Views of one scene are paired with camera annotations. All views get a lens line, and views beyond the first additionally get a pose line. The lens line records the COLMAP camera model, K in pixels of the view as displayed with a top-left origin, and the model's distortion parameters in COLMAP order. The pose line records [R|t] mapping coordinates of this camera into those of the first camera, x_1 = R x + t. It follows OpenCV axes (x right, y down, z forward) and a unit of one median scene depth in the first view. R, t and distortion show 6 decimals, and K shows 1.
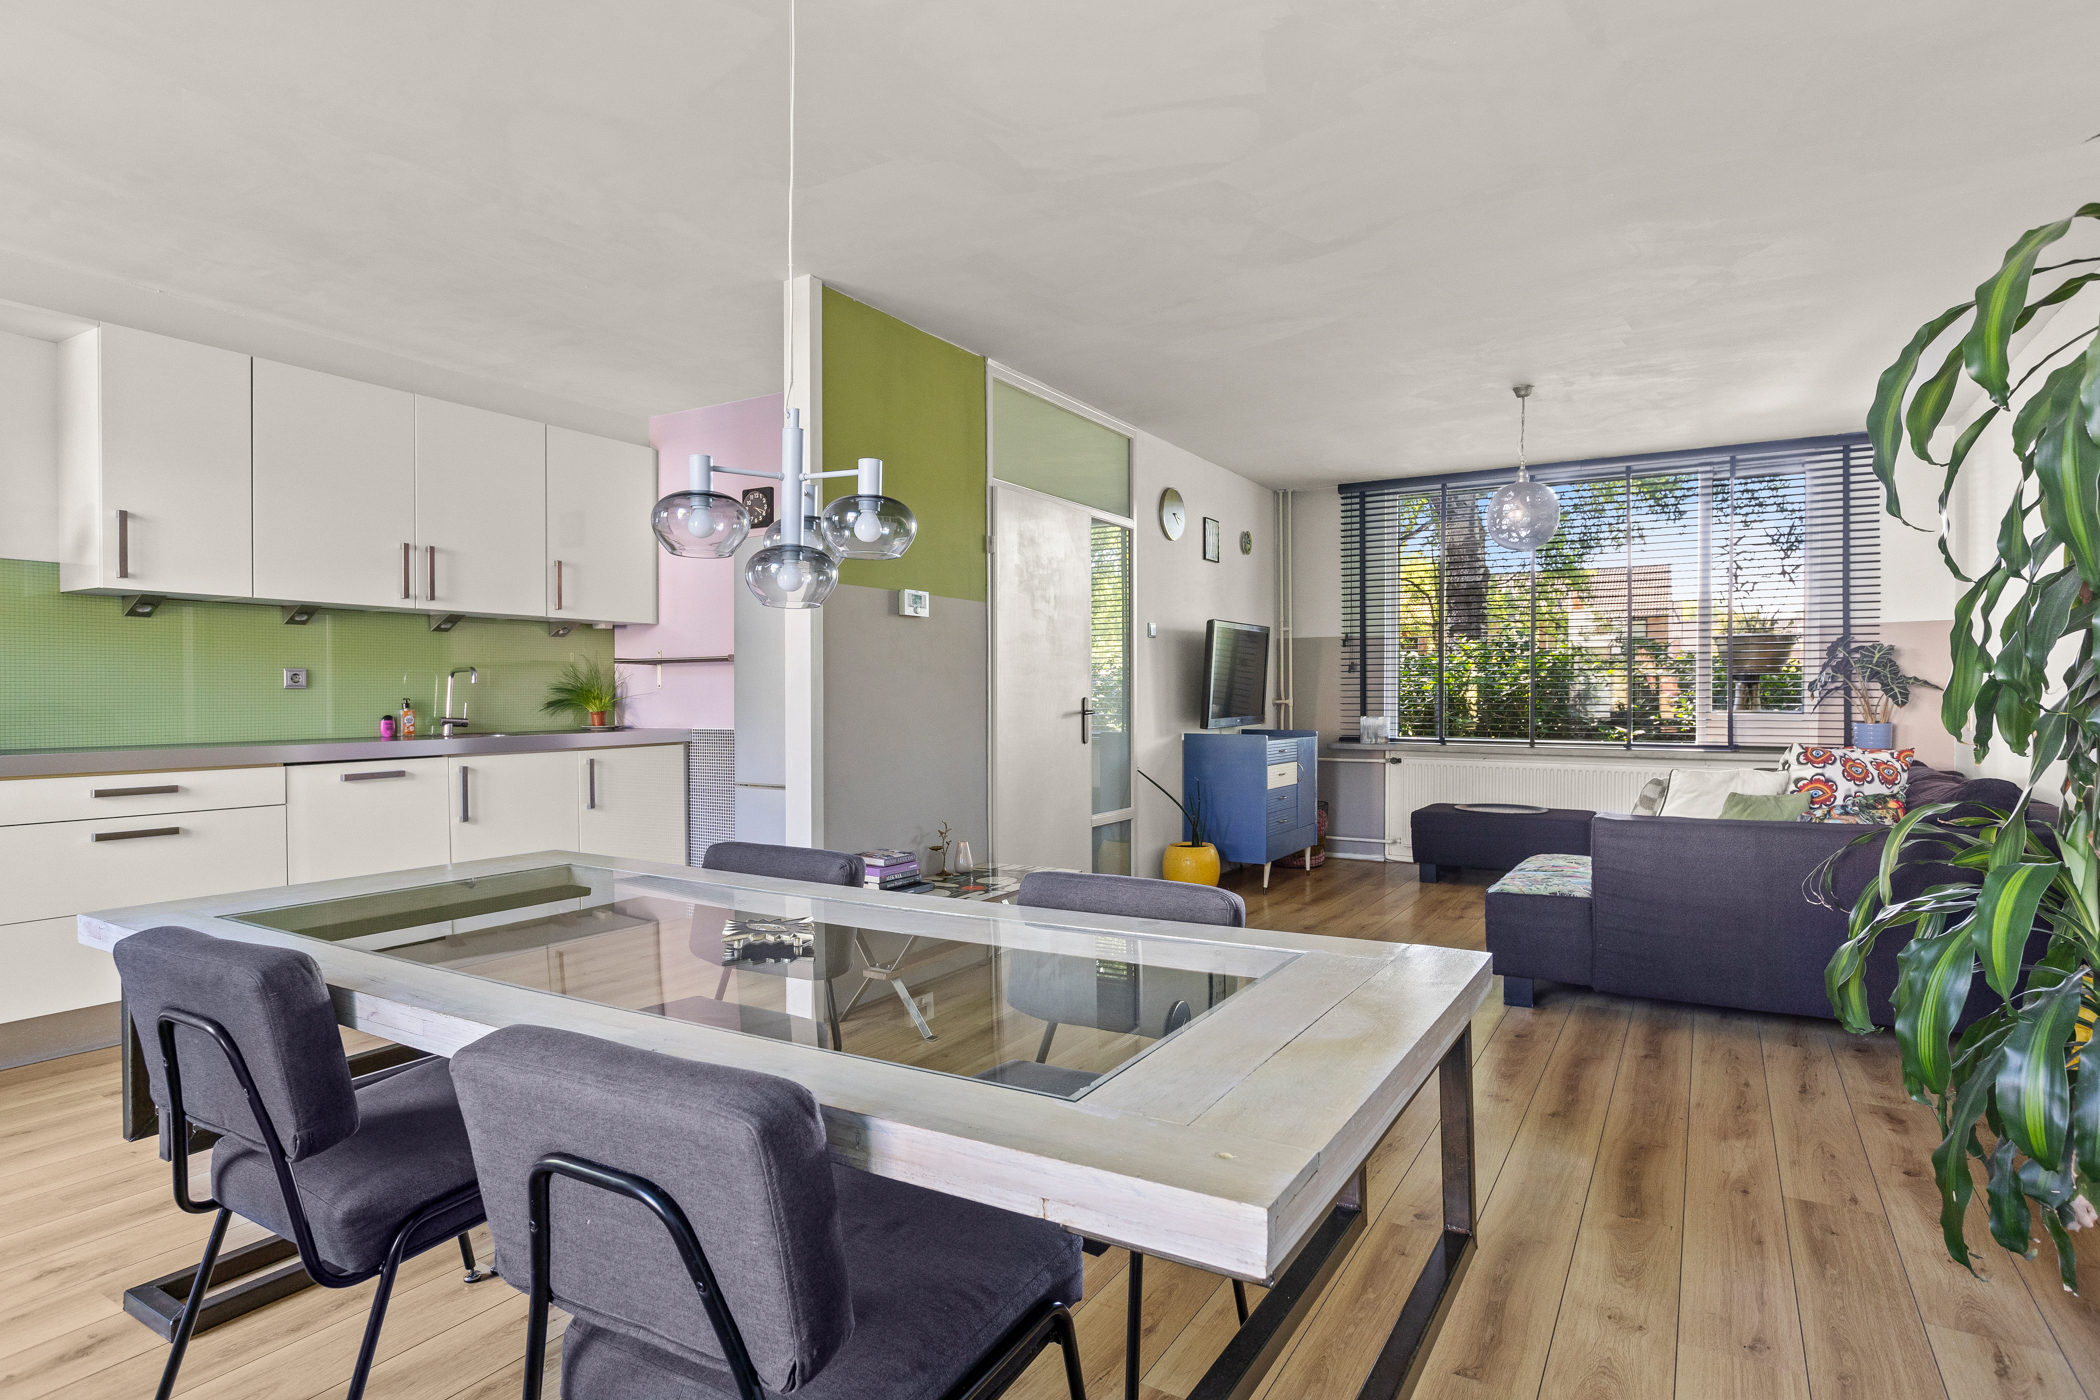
lens RADIAL K [[1126.2, 0, 1036.3], [0, 1126.2, 704.7], [0, 0, 1]] dist [0.001779, -0.002802]
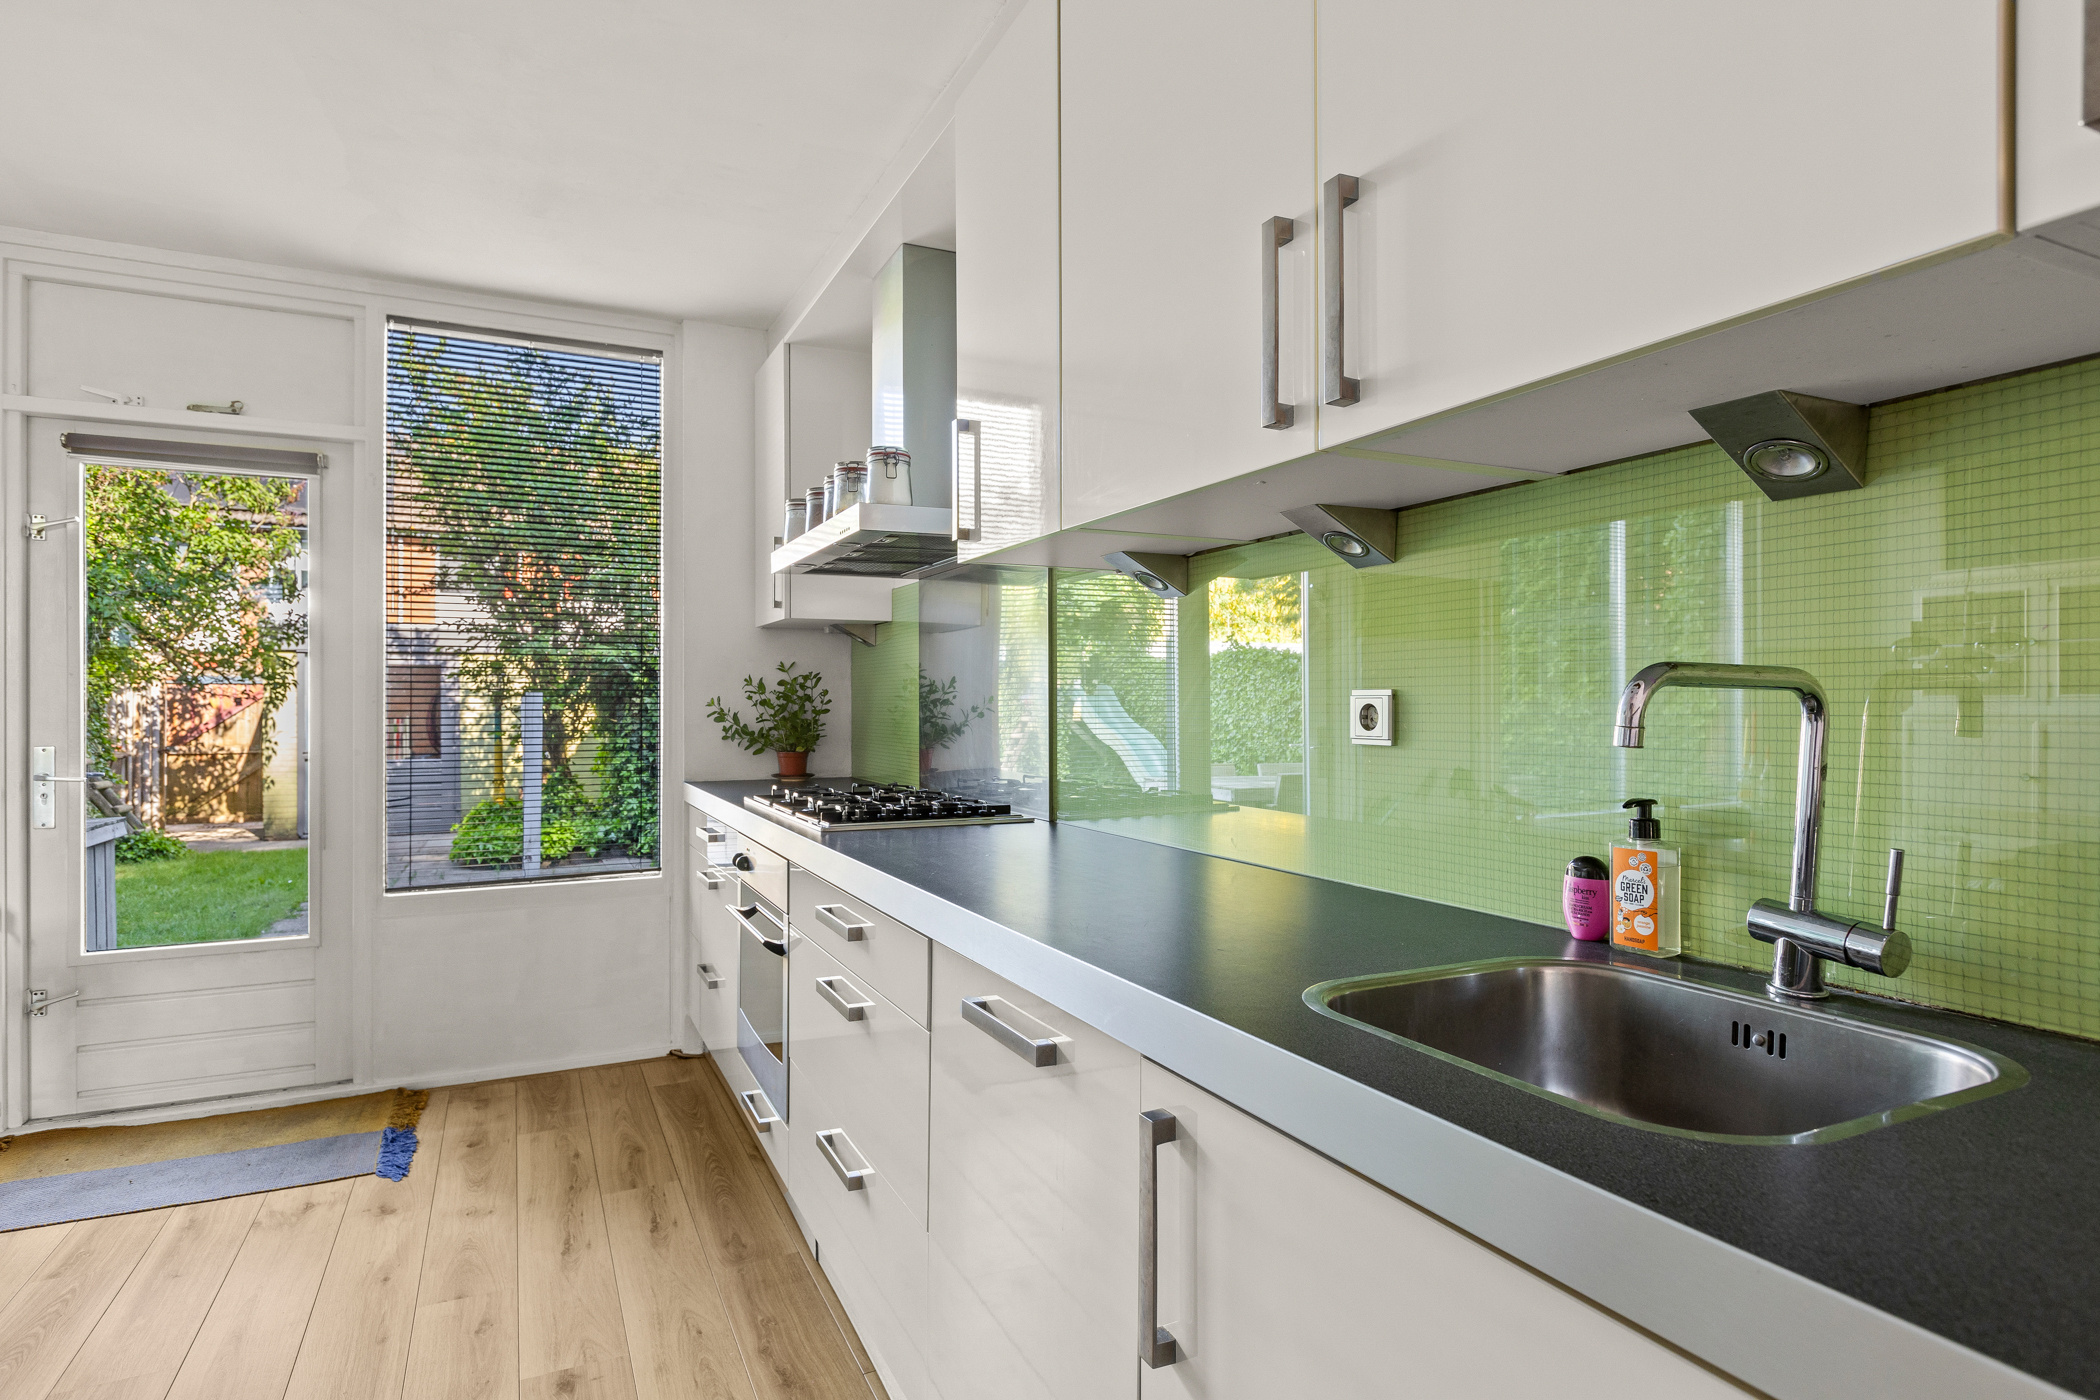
lens RADIAL K [[1092.9, 0, 1050.1], [0, 1092.9, 704.9], [0, 0, 1]] dist [-0.001423, -0.000512]
pose [[-0.534265, 0.007692, -0.845282, -0.263221], [-0.000401, 0.999956, 0.009354, -0.025652], [0.845317, 0.005336, -0.534238, 0.928510]]
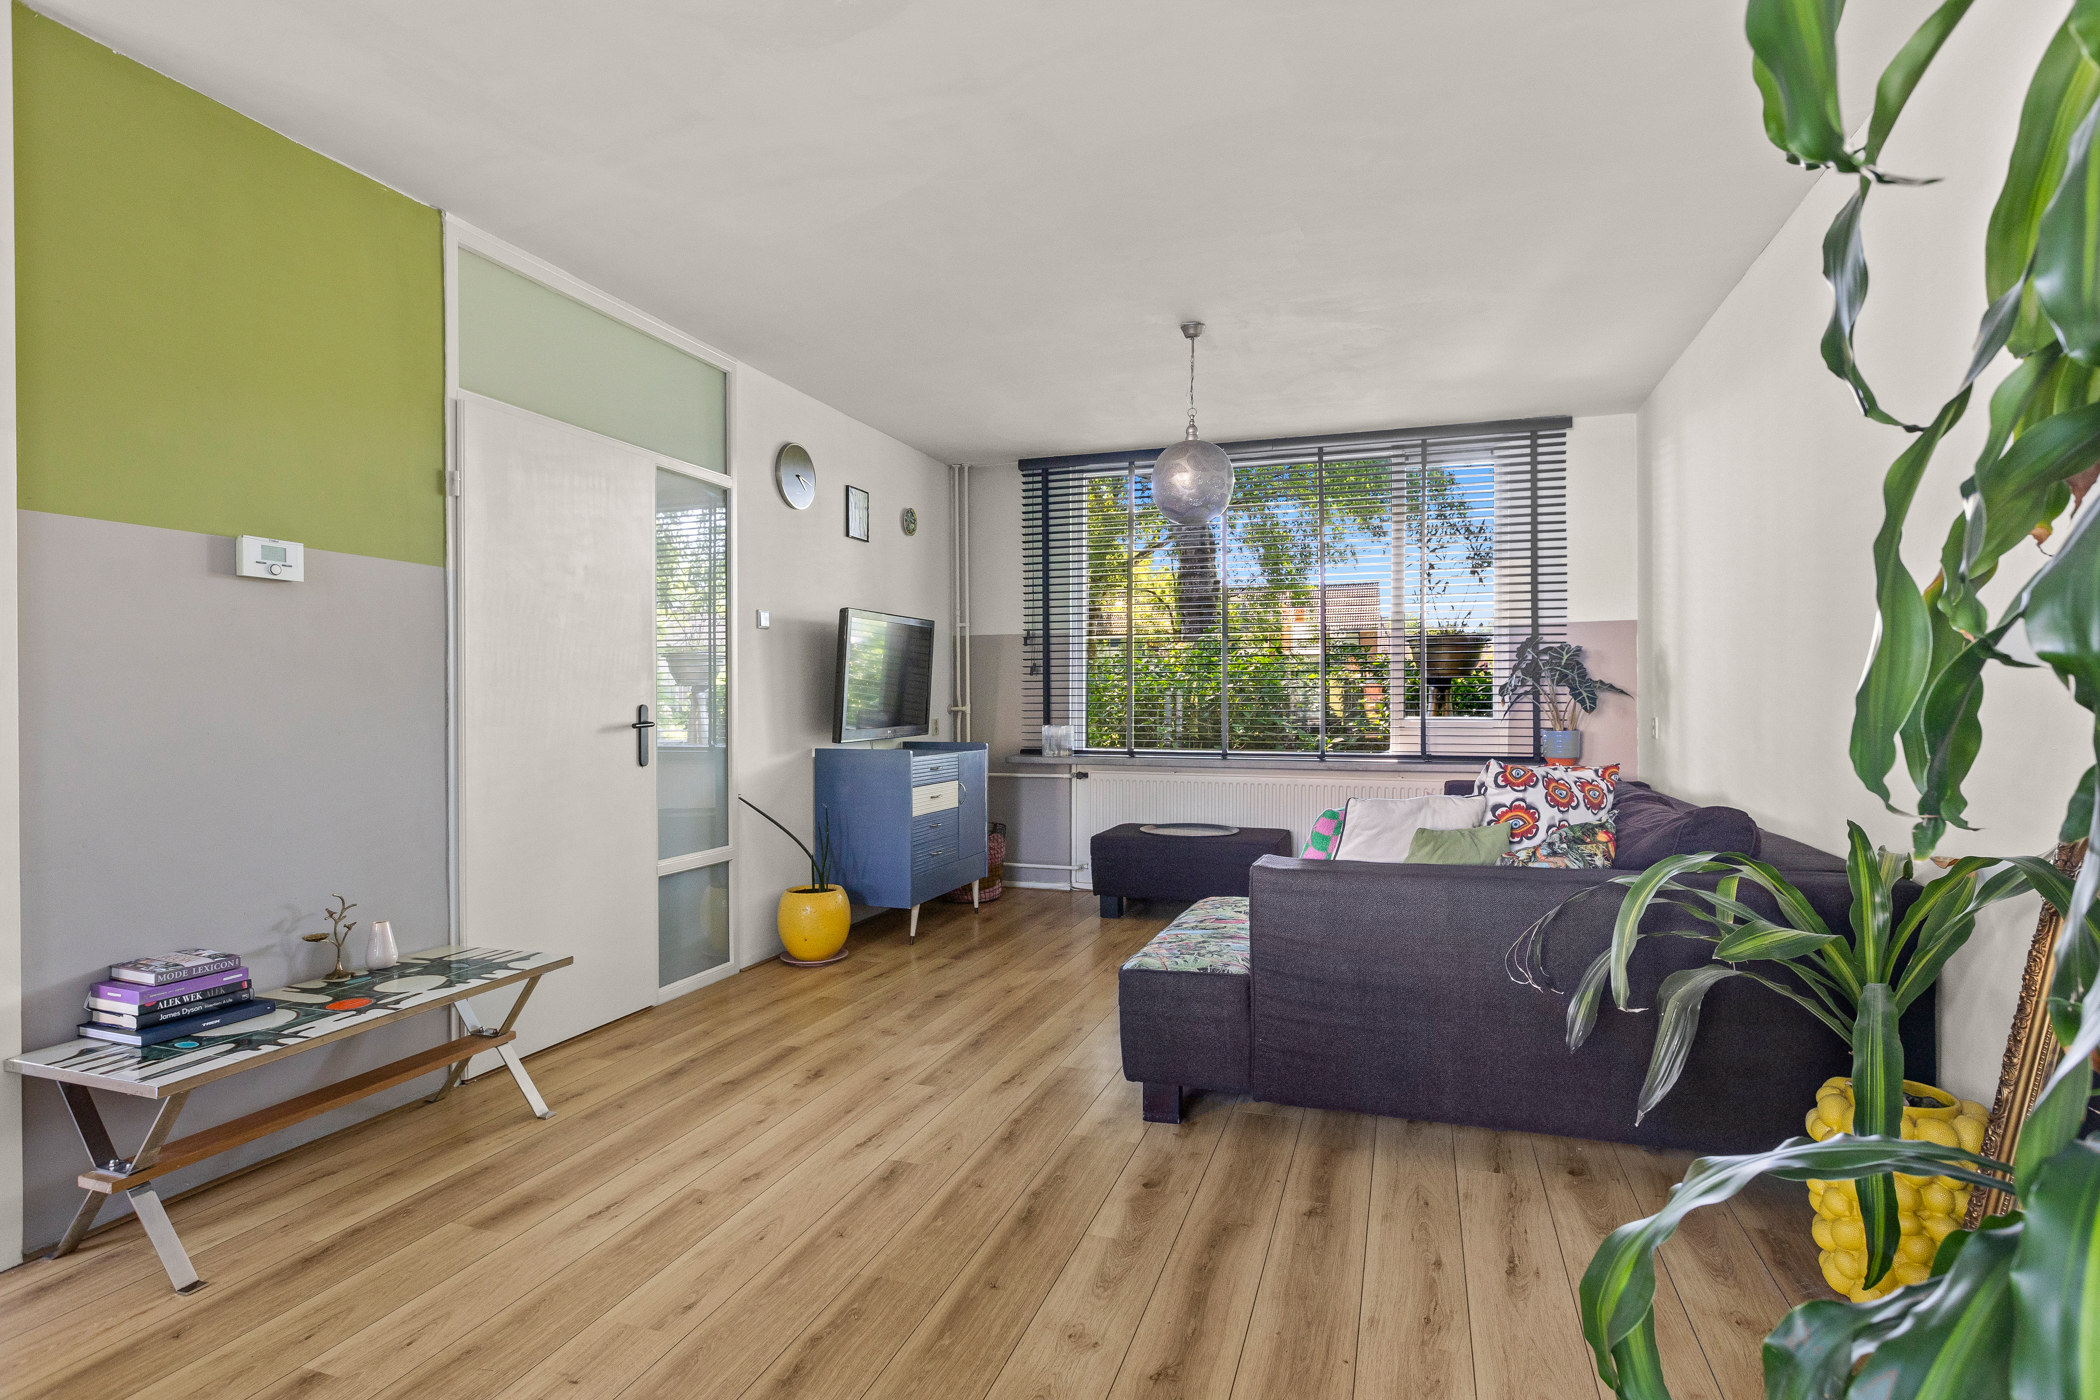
lens RADIAL K [[1092.9, 0, 1052.5], [0, 1092.9, 707.3], [0, 0, 1]] dist [-0.001423, -0.000512]
pose [[0.975709, -0.002936, 0.219051, 0.152043], [0.003614, 0.999990, -0.002692, -0.001780], [-0.219040, 0.003419, 0.975710, 0.237481]]
